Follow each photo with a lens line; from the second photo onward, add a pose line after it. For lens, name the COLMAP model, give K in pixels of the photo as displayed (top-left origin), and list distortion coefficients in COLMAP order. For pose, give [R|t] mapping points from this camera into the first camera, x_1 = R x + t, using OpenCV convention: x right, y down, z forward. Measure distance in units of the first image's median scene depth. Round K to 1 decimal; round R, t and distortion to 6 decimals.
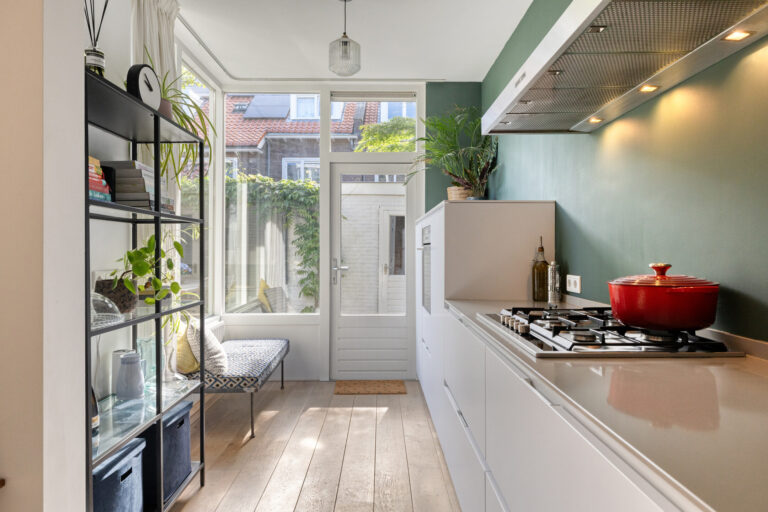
lens RADIAL K [[488.3, 0, 381.6], [0, 488.3, 251.8], [0, 0, 1]] dist [-0.004699, 0.001831]
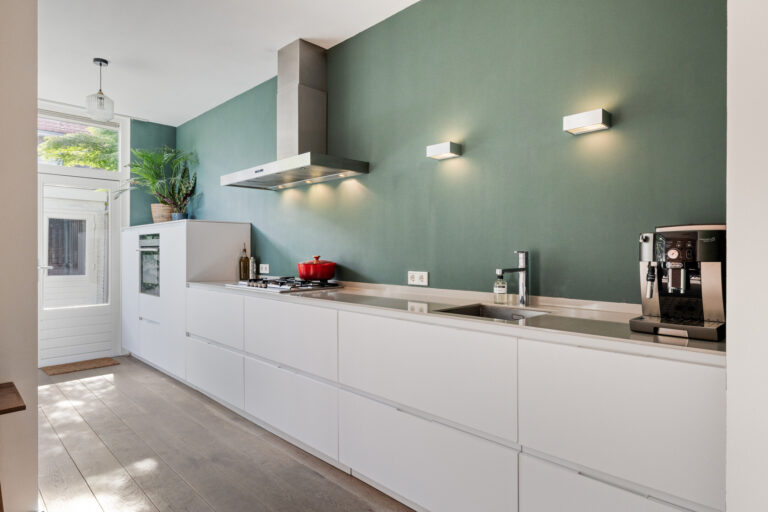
lens RADIAL K [[440.9, 0, 380.3], [0, 440.9, 253.7], [0, 0, 1]] dist [0.005158, 0.001940]
pose [[0.715504, -0.002634, 0.698604, -0.434546], [0.003562, 0.999994, 0.000122, 0.008625], [-0.698600, 0.002402, 0.715509, -0.481724]]
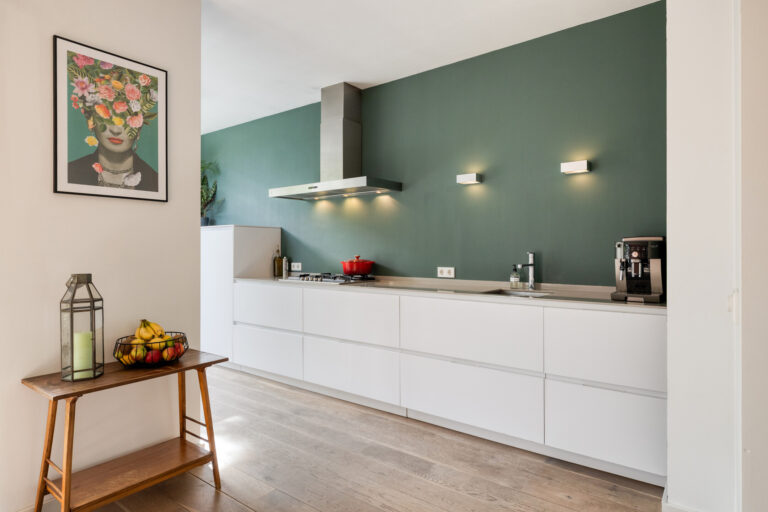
lens RADIAL K [[440.9, 0, 385.0], [0, 440.9, 255.1], [0, 0, 1]] dist [0.005158, 0.001940]
pose [[0.614435, -0.006043, 0.788944, -0.863065], [0.004130, 0.999982, 0.004443, 0.005532], [-0.788956, 0.000528, 0.614449, -0.500751]]
